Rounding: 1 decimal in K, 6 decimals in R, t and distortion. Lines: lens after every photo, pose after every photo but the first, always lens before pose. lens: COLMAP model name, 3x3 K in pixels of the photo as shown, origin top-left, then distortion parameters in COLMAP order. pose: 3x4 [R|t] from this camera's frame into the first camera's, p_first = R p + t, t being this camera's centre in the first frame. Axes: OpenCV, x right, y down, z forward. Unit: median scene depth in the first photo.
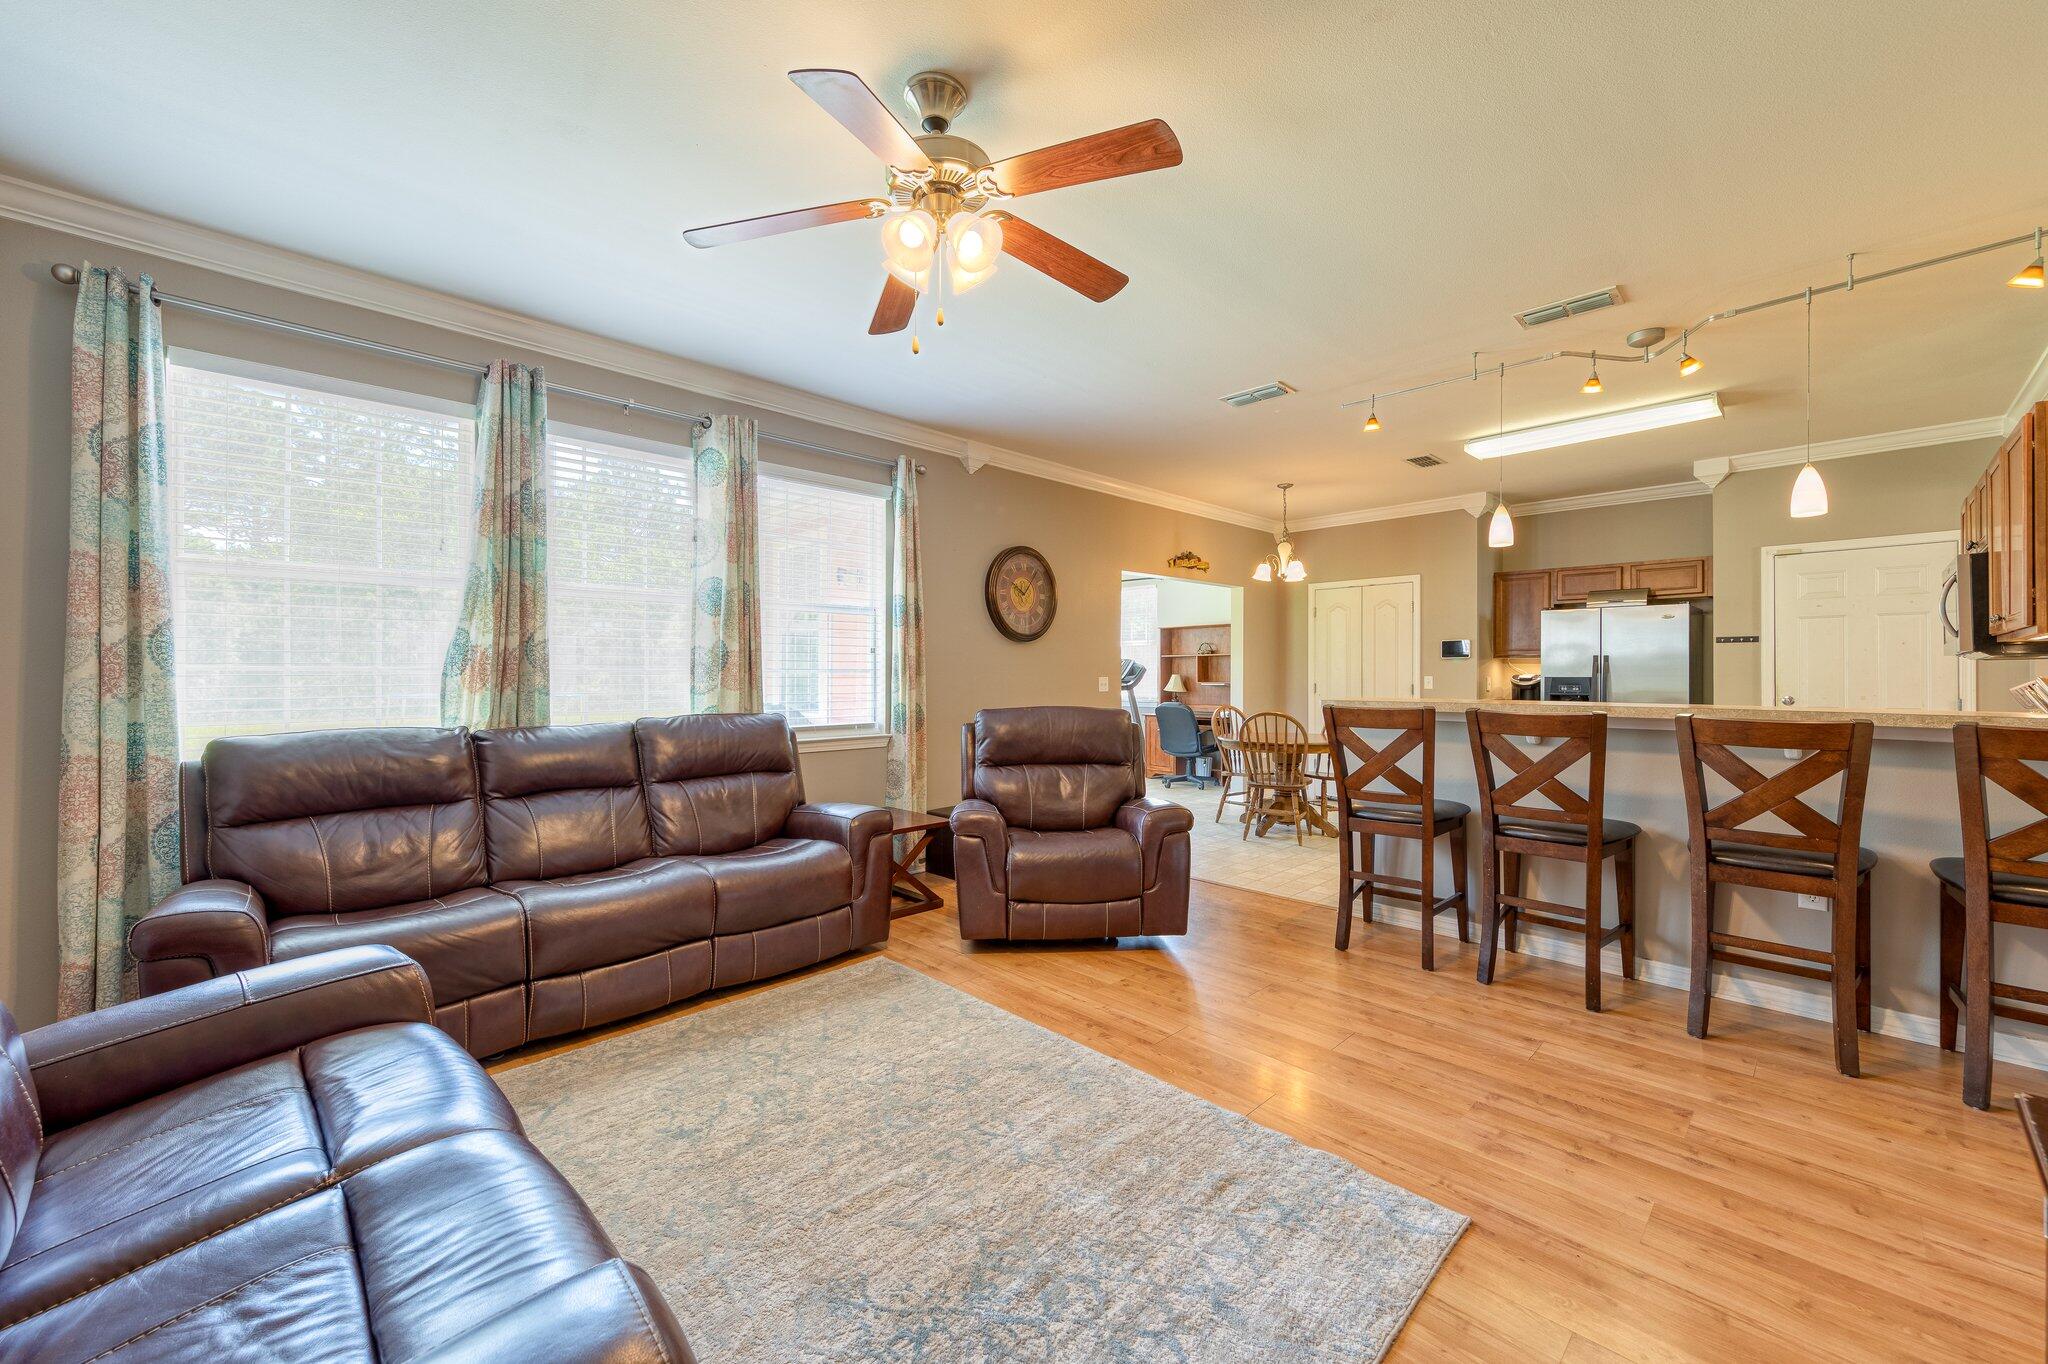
lens RADIAL K [[804.8, 0, 1017.4], [0, 804.8, 670.0], [0, 0, 1]] dist [0.006508, -0.000226]
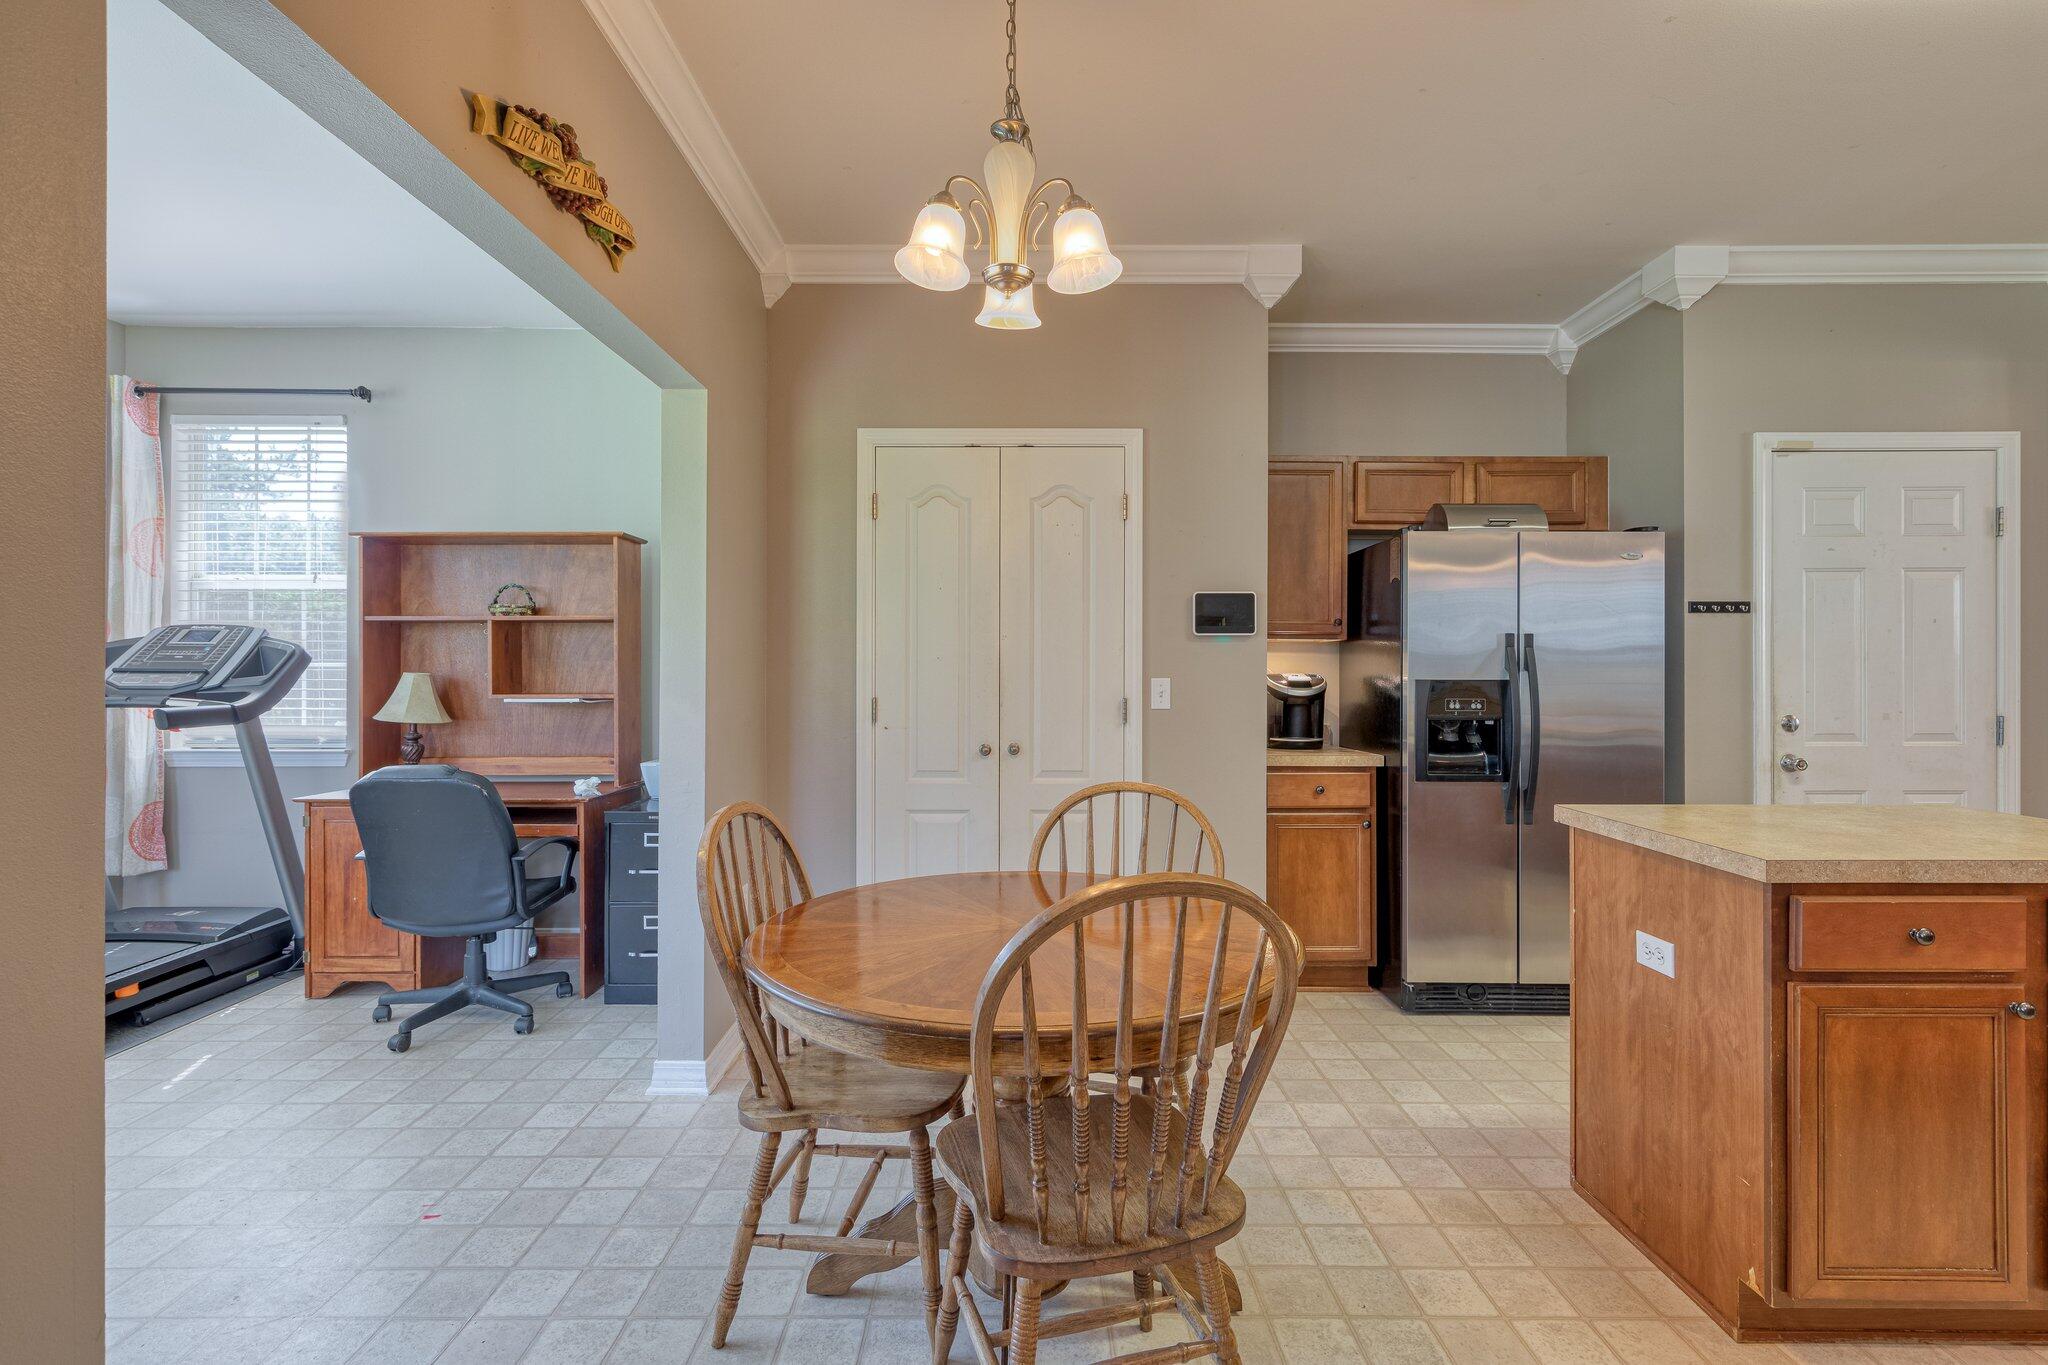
lens RADIAL K [[953.6, 0, 1025.6], [0, 953.6, 670.0], [0, 0, 1]] dist [0.006439, -0.000197]
pose [[0.691662, 0.002573, 0.722217, 0.208709], [-0.005015, 0.999987, 0.001241, 0.006750], [-0.722204, -0.004481, 0.691665, 1.354284]]
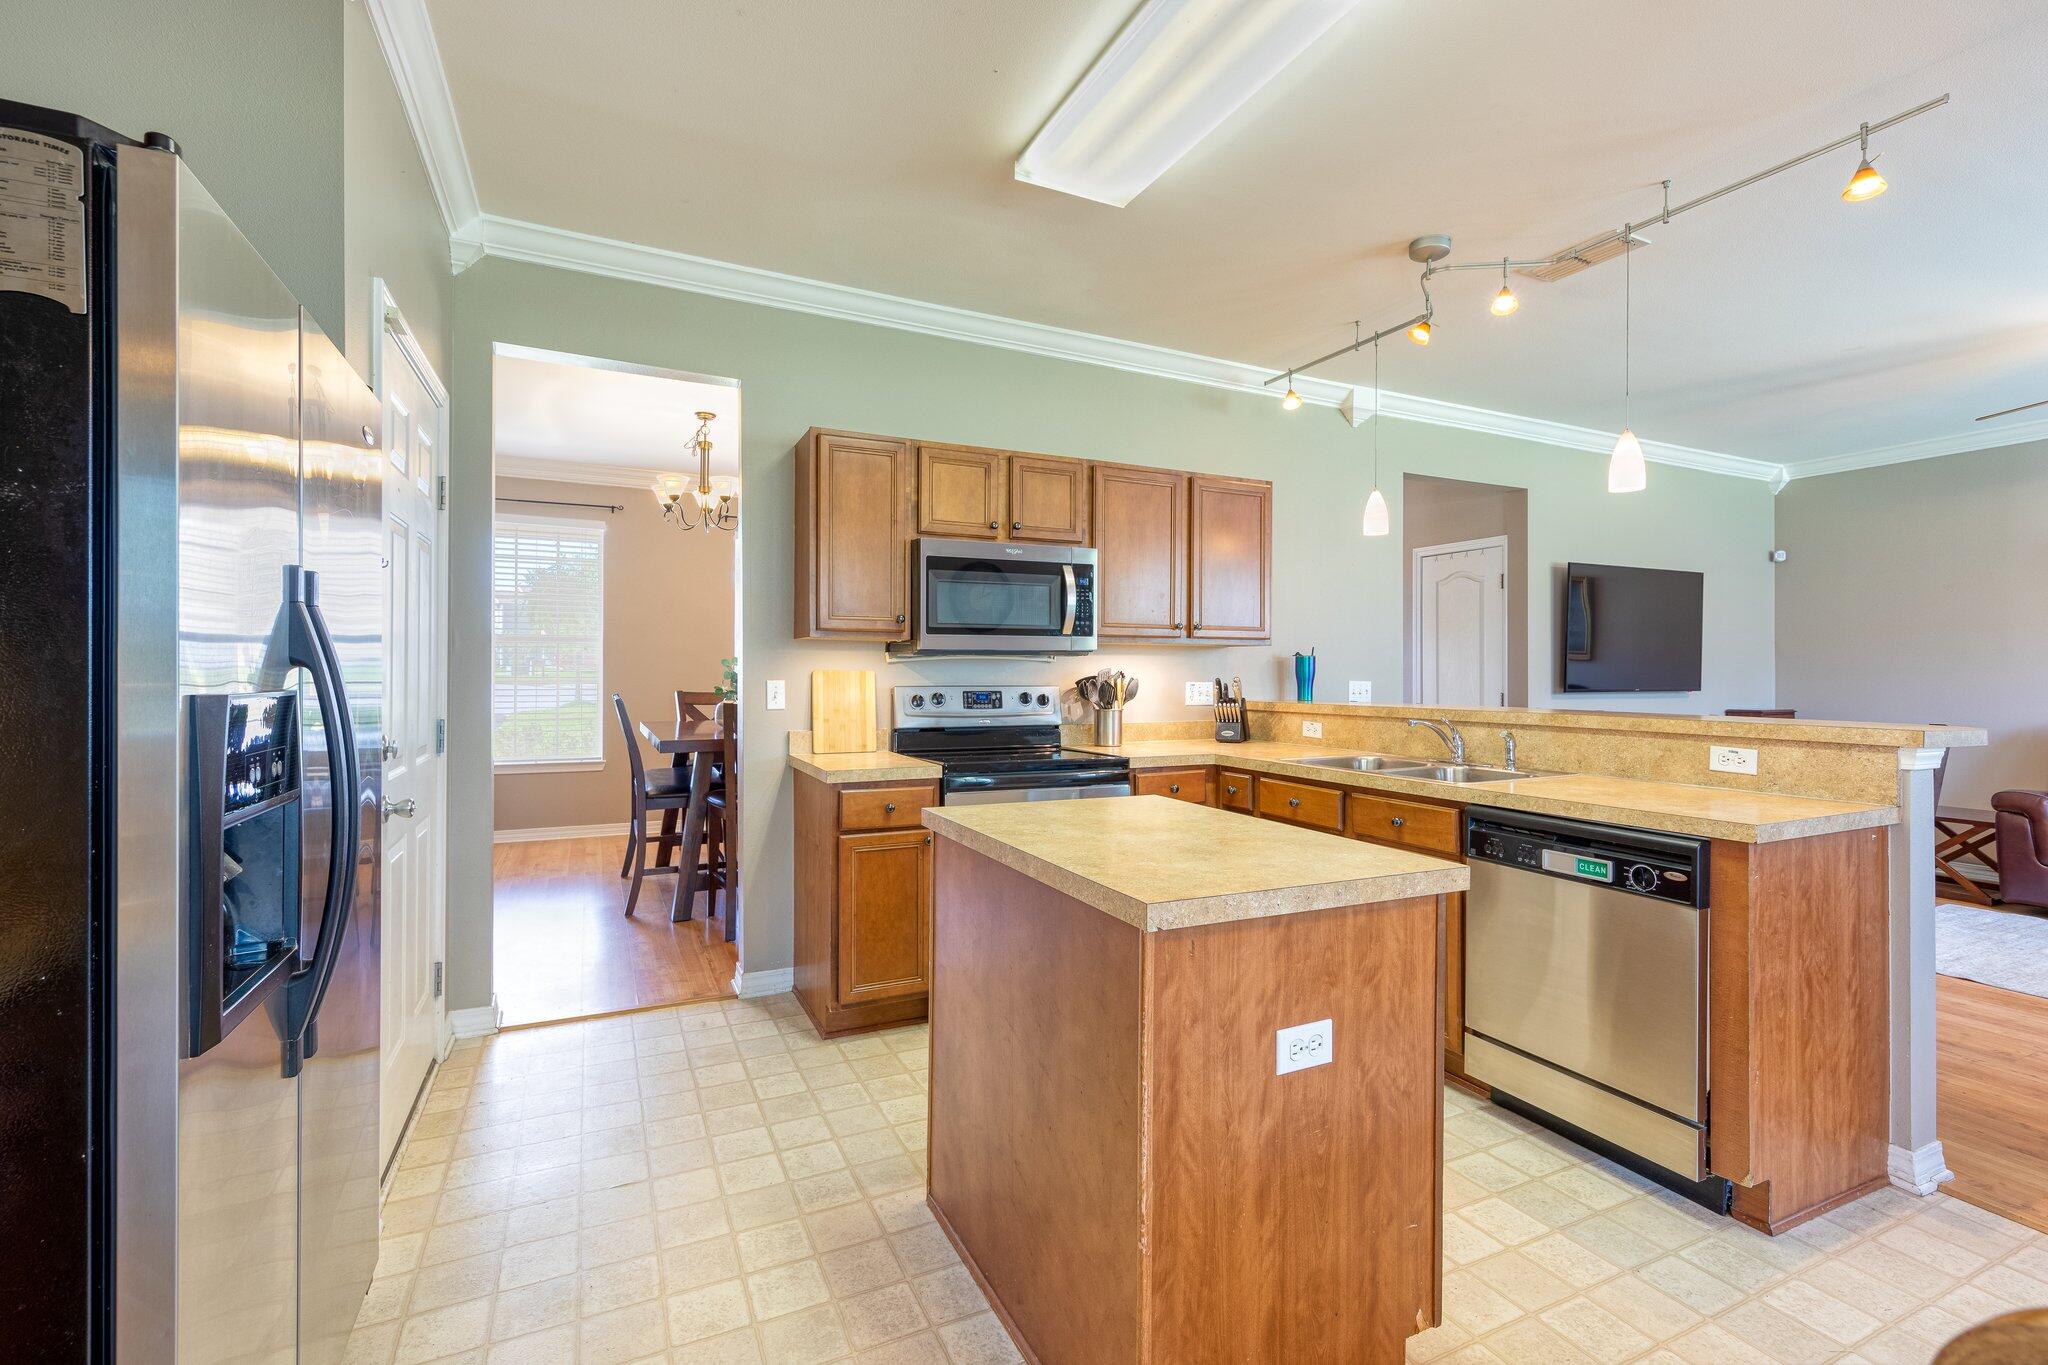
lens RADIAL K [[904.3, 0, 1024.0], [0, 904.3, 673.8], [0, 0, 1]] dist [0.005692, 0.000648]
pose [[-0.947407, -0.006246, 0.319971, 0.829294], [-0.007212, 0.999972, -0.001836, 0.007523], [-0.319950, -0.004047, -0.947426, 1.871473]]
